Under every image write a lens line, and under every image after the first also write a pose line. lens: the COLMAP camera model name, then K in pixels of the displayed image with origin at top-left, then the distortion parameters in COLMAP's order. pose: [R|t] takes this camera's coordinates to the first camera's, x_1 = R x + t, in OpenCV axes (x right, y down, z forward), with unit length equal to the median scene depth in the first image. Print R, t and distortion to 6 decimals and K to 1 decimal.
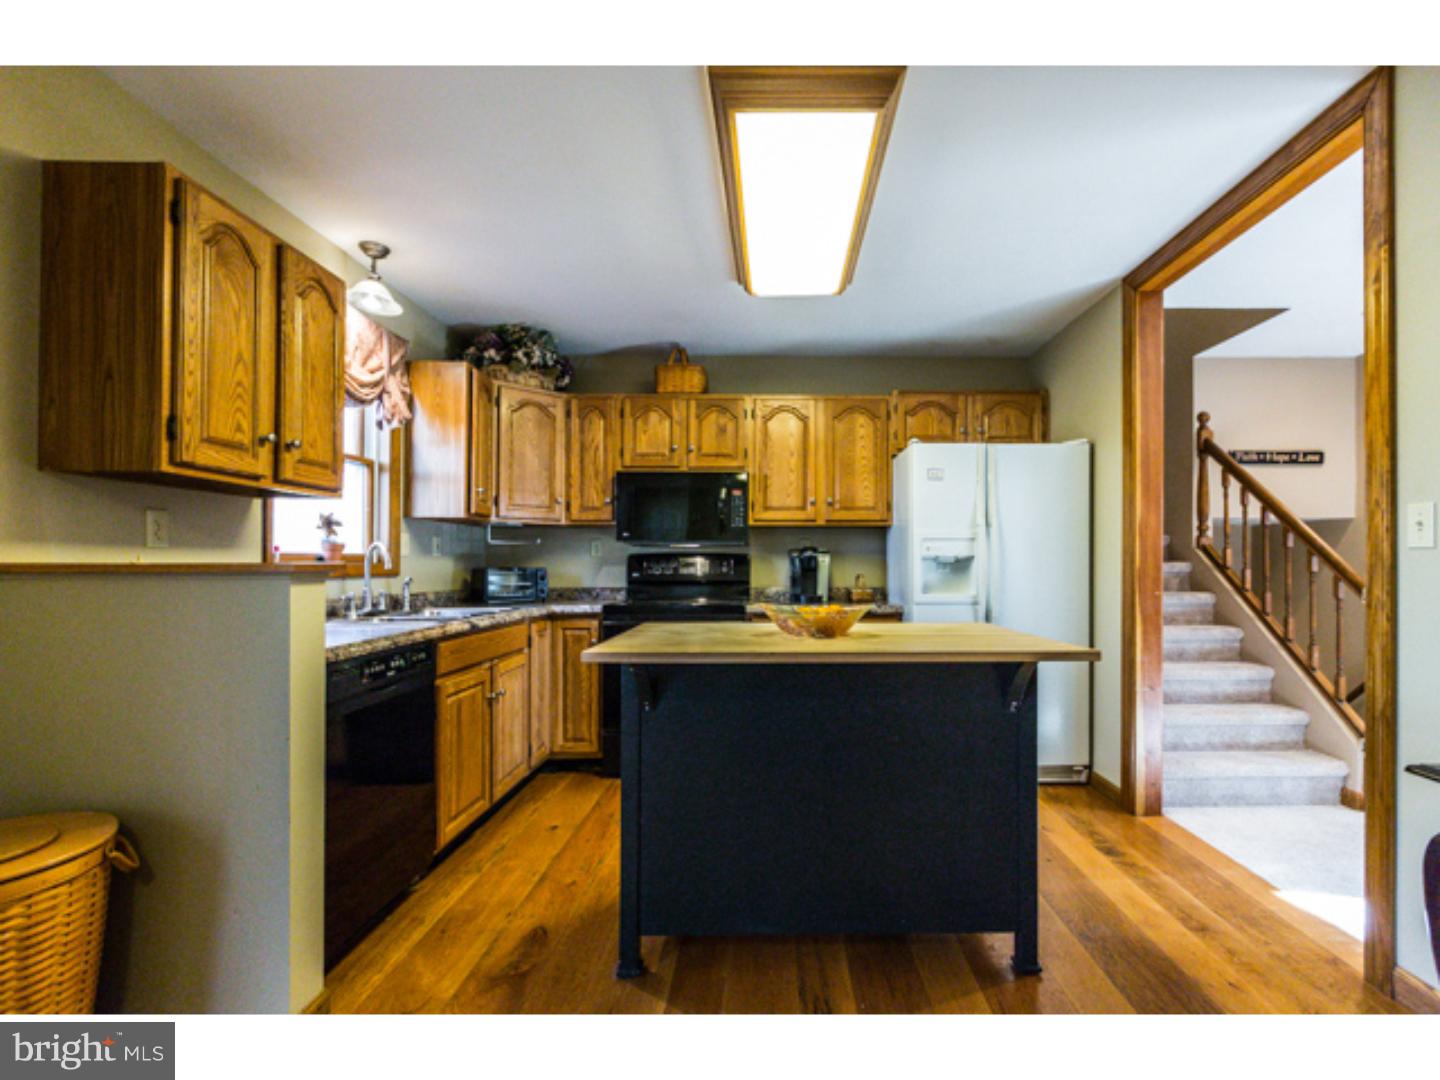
lens RADIAL K [[652.5, 0, 771.5], [0, 652.5, 557.6], [0, 0, 1]] dist [0.000156, 0.000091]
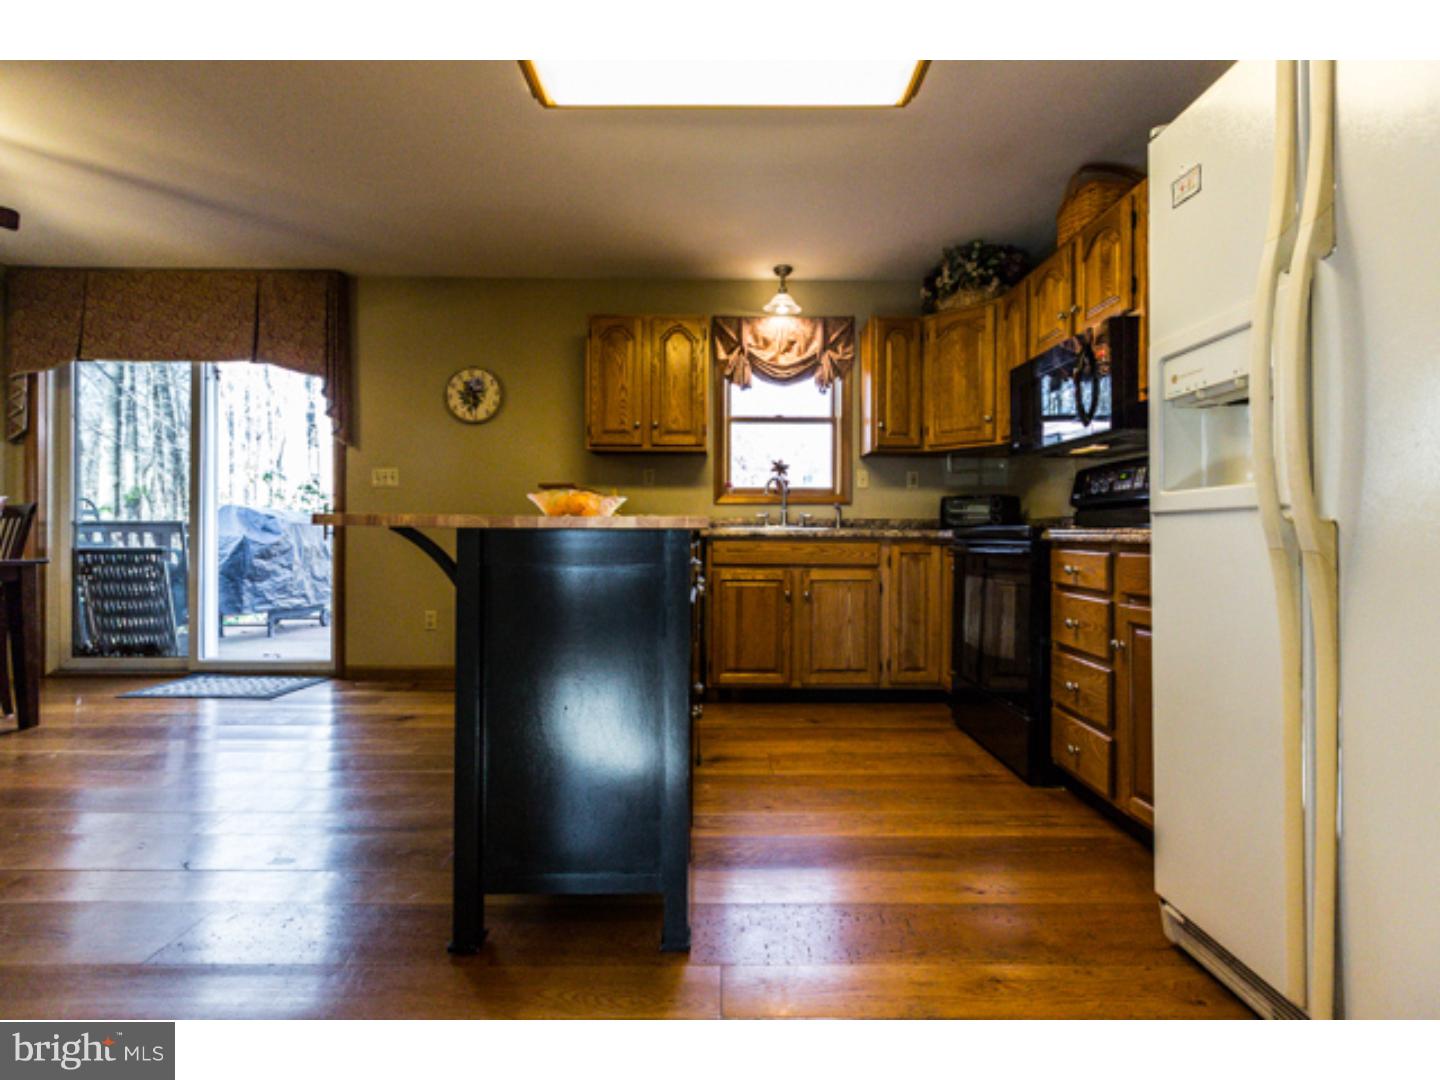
lens RADIAL K [[642.2, 0, 722.5], [0, 642.2, 533.1], [0, 0, 1]] dist [0.000367, 0.000338]
pose [[0.007721, -0.000952, -0.999970, 0.582698], [0.007268, 0.999973, -0.000896, 0.072877], [0.999944, -0.007261, 0.007728, 0.641147]]
